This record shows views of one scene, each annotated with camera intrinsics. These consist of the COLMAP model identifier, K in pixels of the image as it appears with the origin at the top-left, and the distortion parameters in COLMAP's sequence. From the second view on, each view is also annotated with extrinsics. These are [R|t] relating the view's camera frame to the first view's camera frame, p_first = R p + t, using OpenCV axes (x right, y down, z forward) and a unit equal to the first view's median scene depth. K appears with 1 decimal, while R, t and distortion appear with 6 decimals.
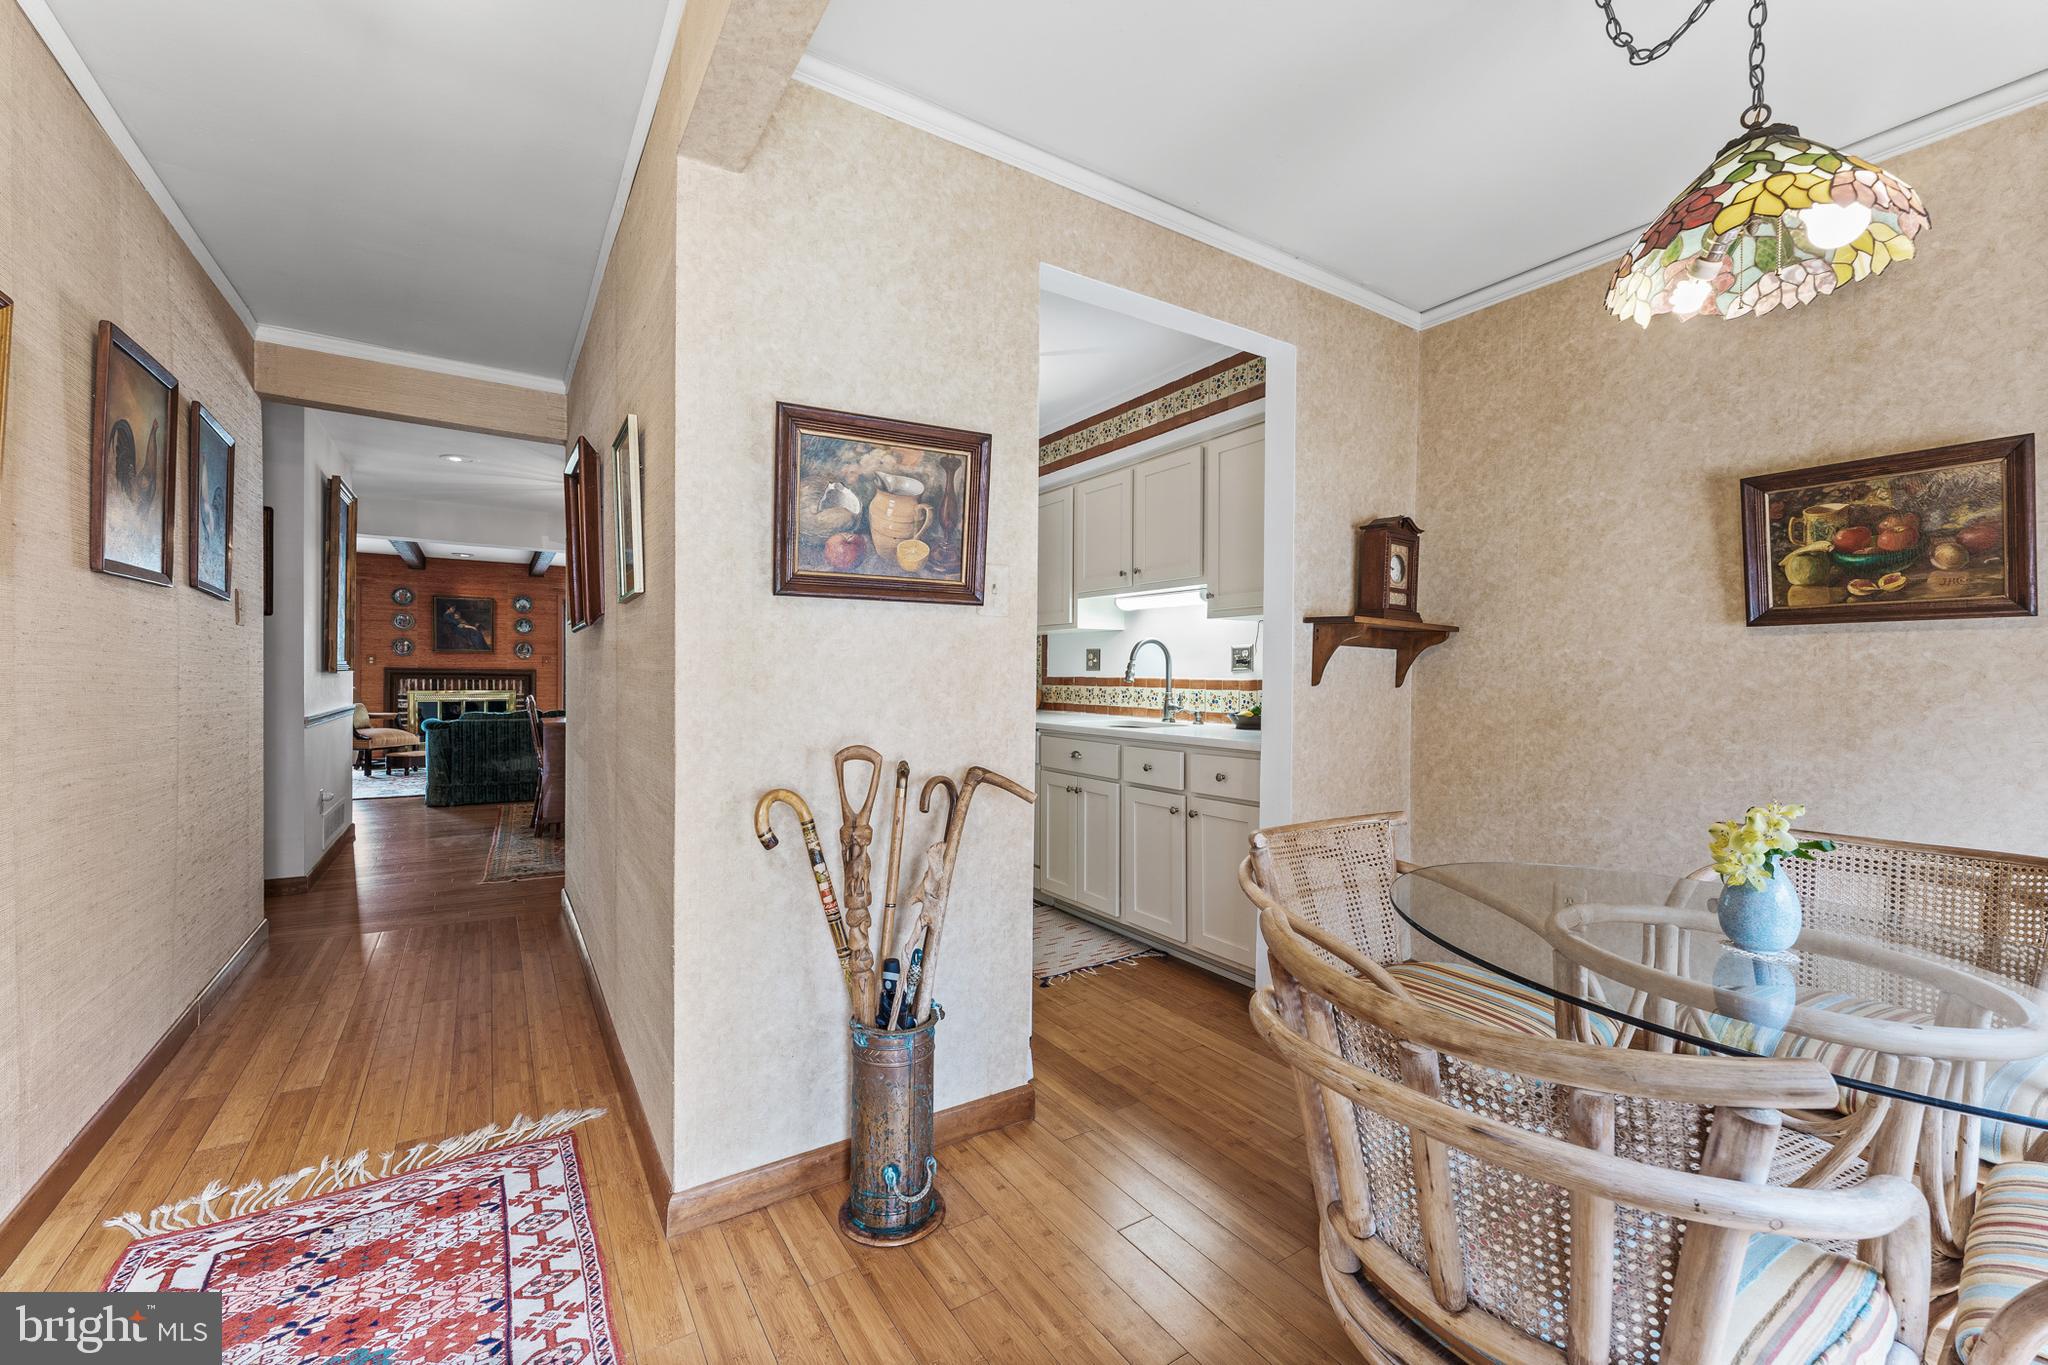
lens RADIAL K [[834.2, 0, 1036.5], [0, 834.2, 674.4], [0, 0, 1]] dist [0.000341, 0.000102]
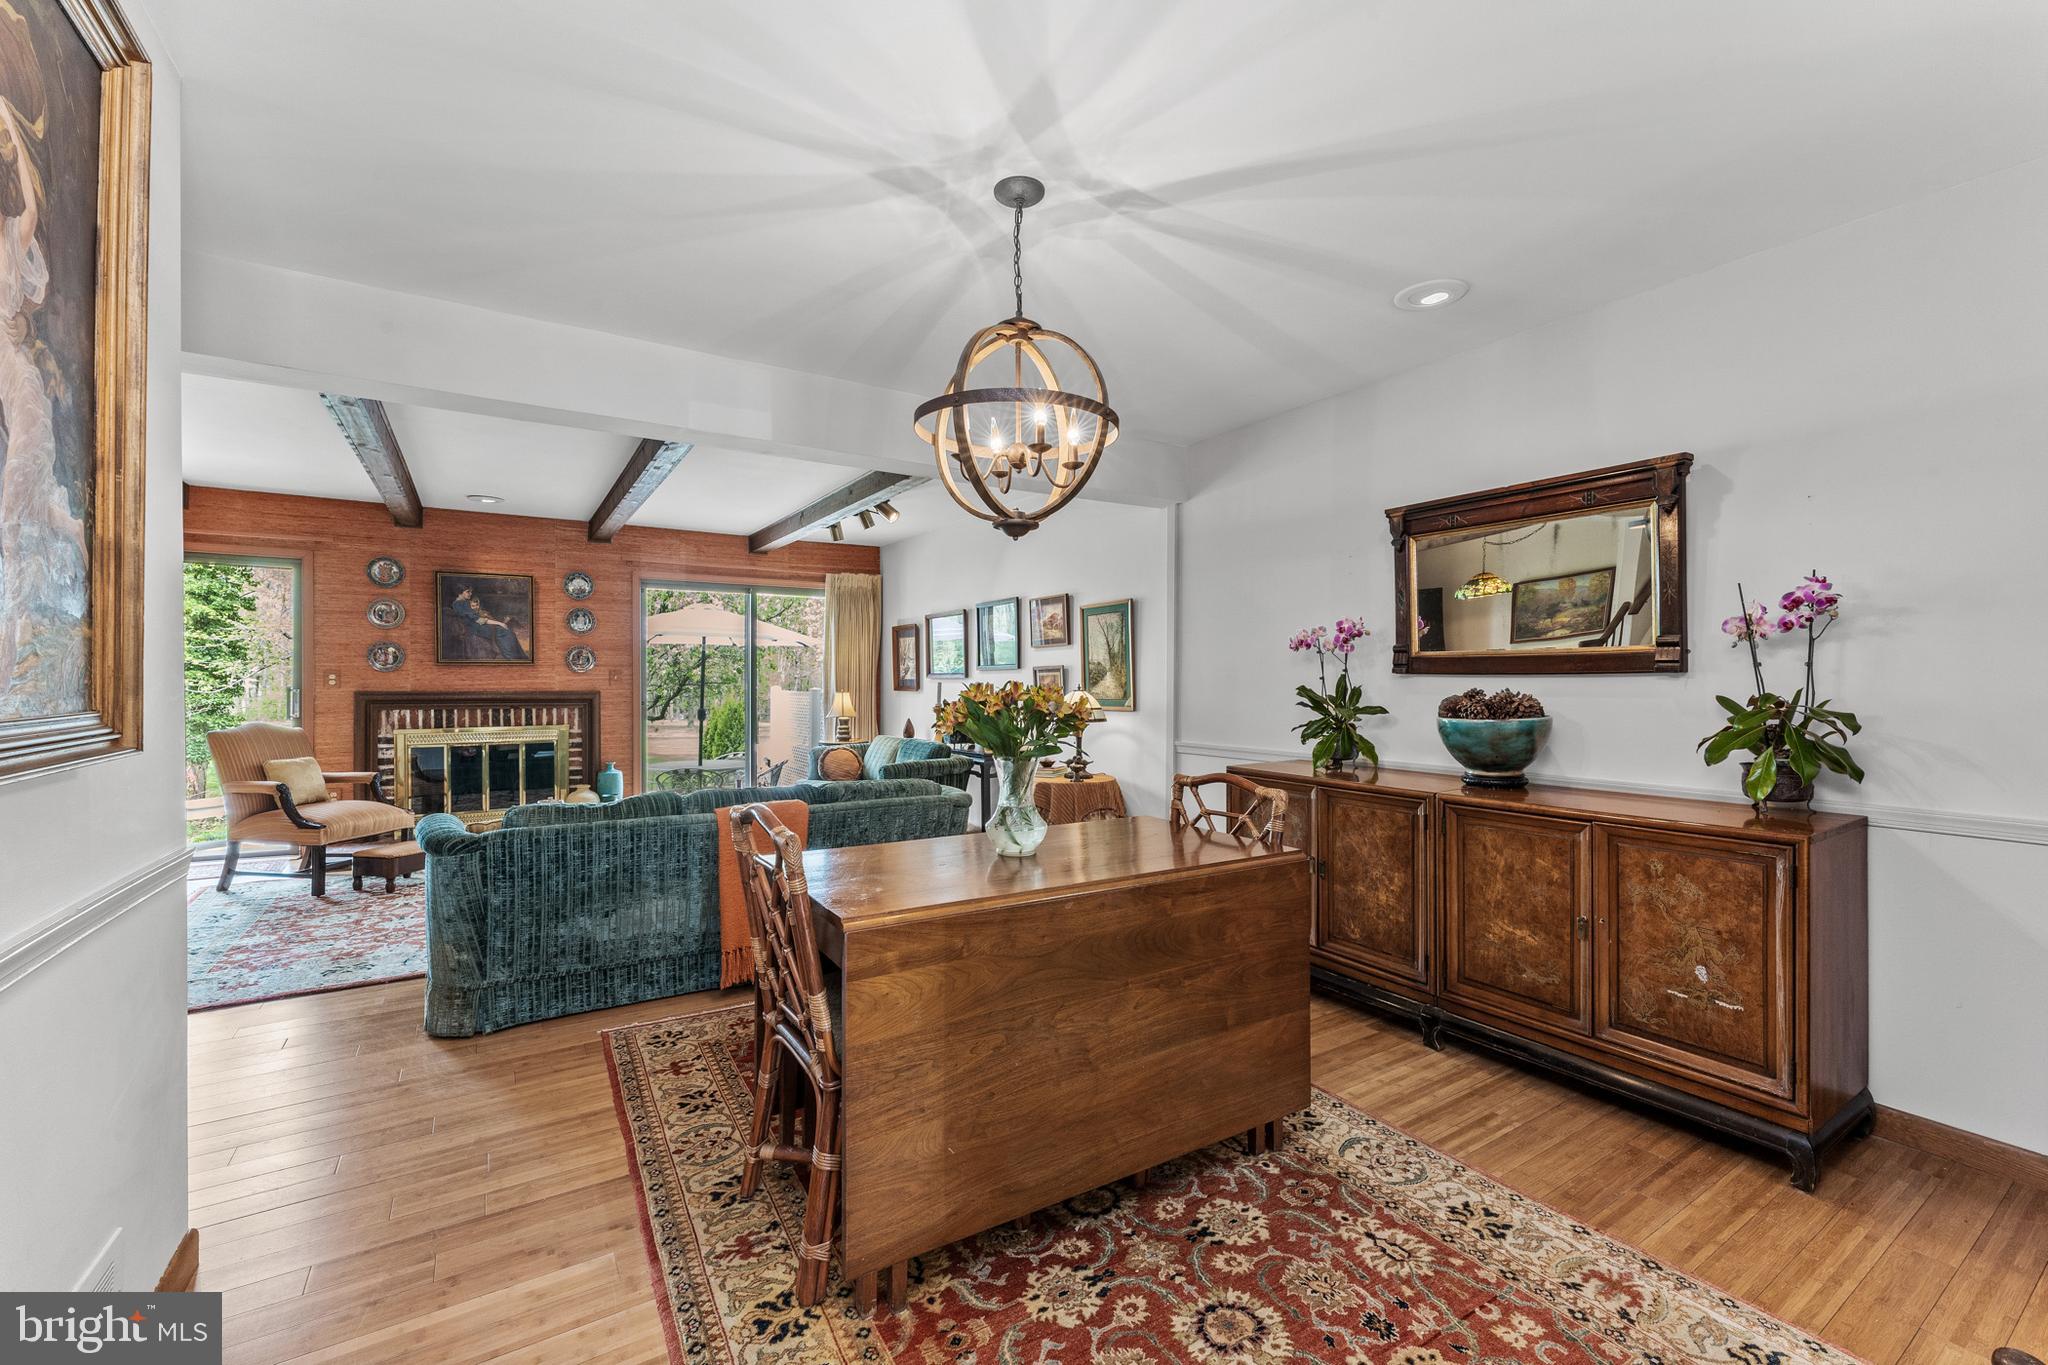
lens RADIAL K [[834.2, 0, 1017.7], [0, 834.2, 681.5], [0, 0, 1]] dist [0.000341, 0.000102]
pose [[0.999872, -0.008761, -0.013364, -0.307280], [0.008771, 0.999961, 0.000706, -0.011833], [0.013358, -0.000823, 0.999910, 0.419729]]
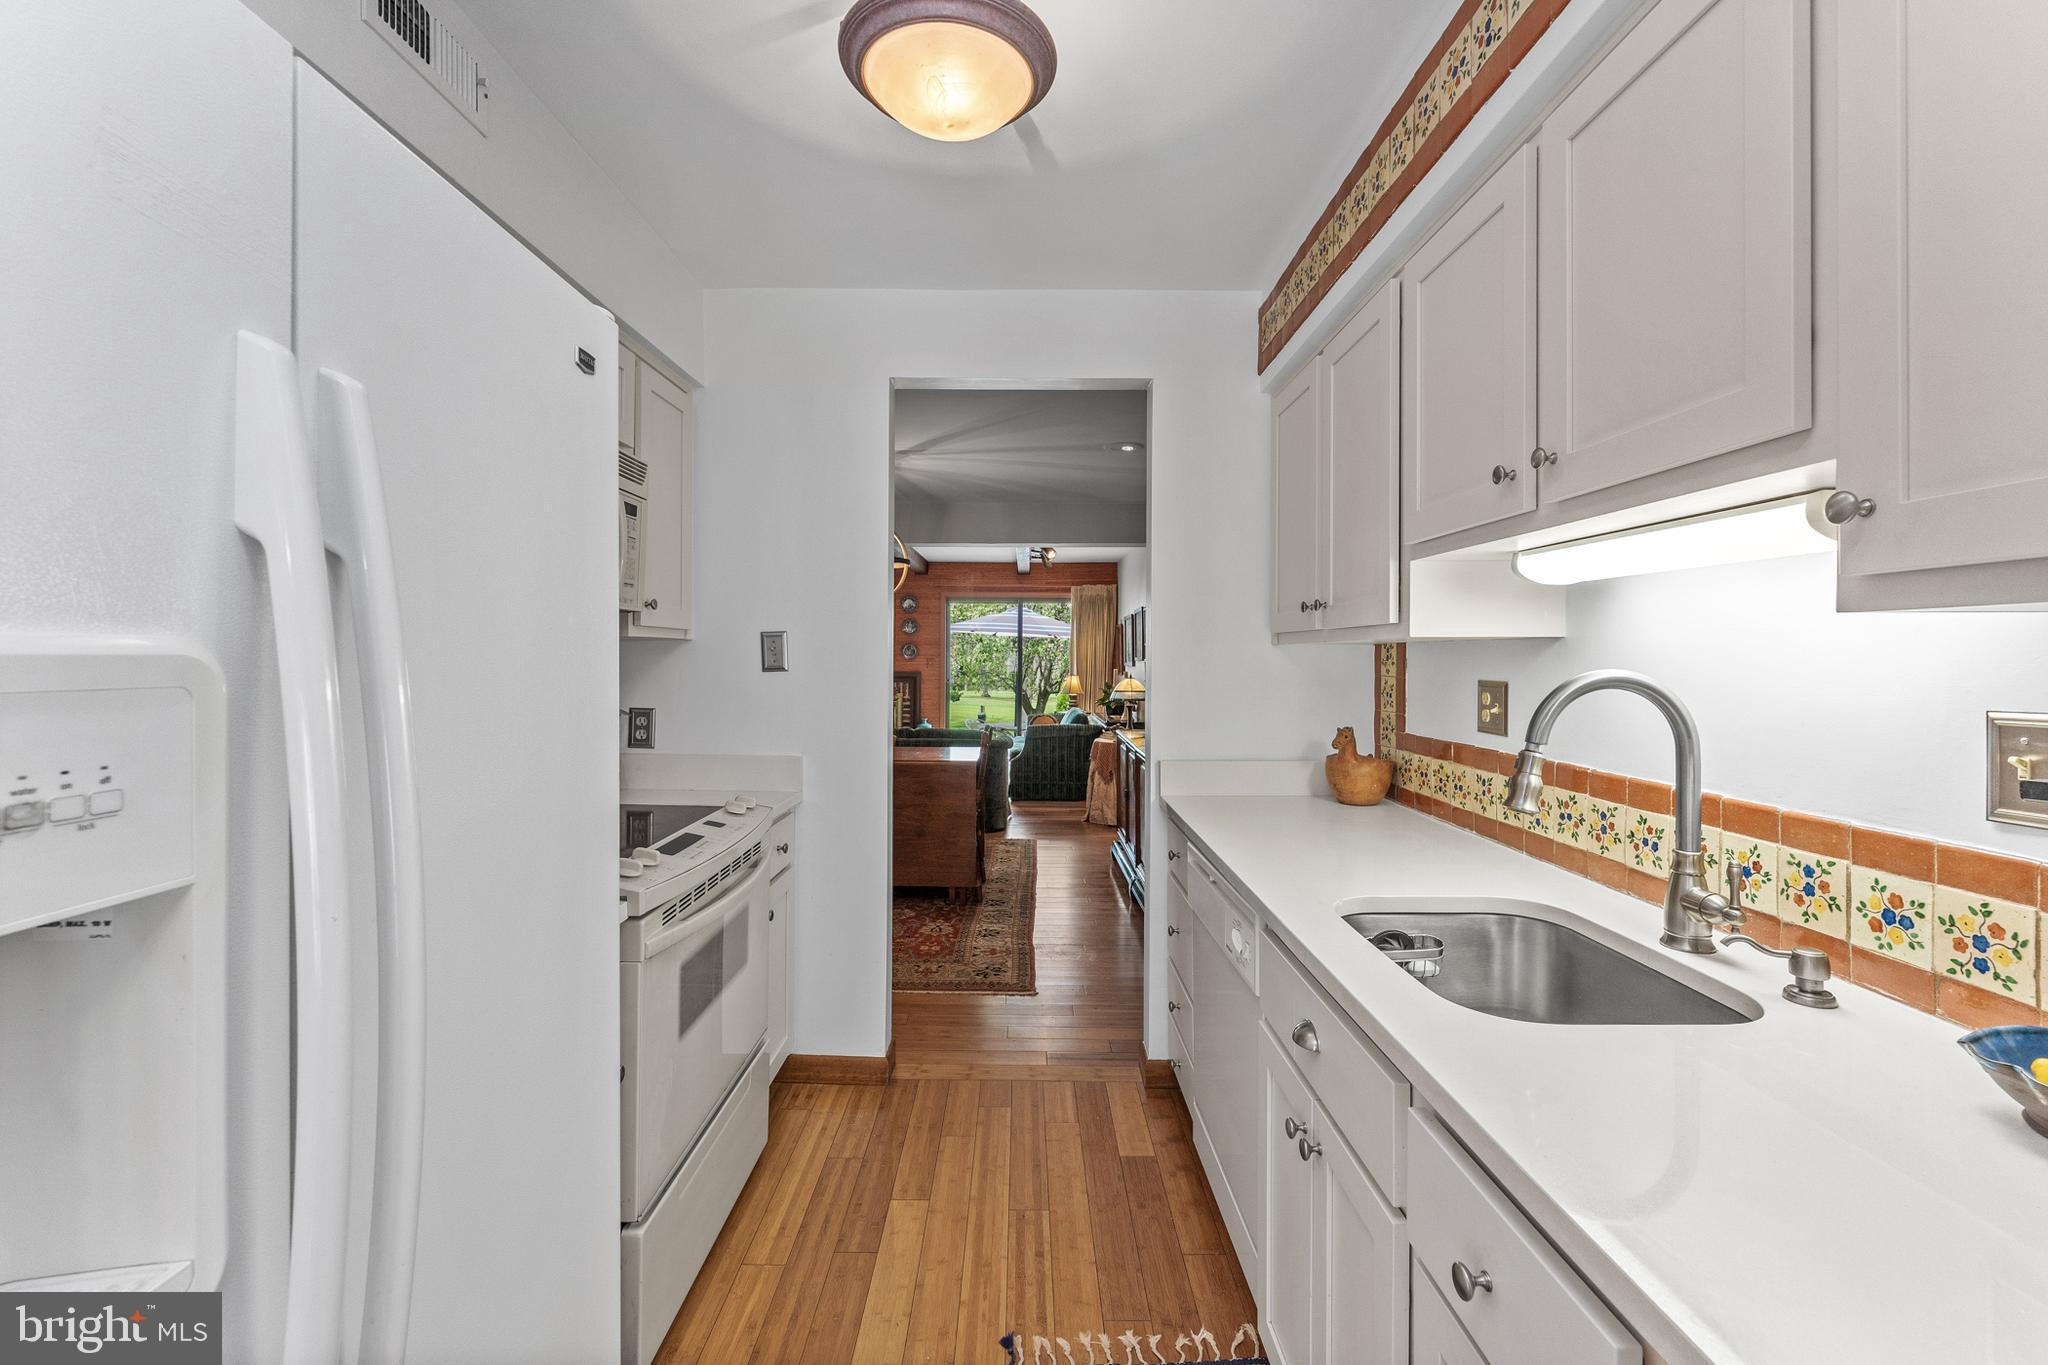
lens RADIAL K [[873.9, 0, 1025.0], [0, 873.9, 655.2], [0, 0, 1]] dist [0.001196, -0.000008]
pose [[0.829887, -0.004375, -0.557915, 0.059535], [0.001247, 0.999981, -0.005986, -0.020722], [0.557930, 0.004272, 0.829877, 0.262364]]
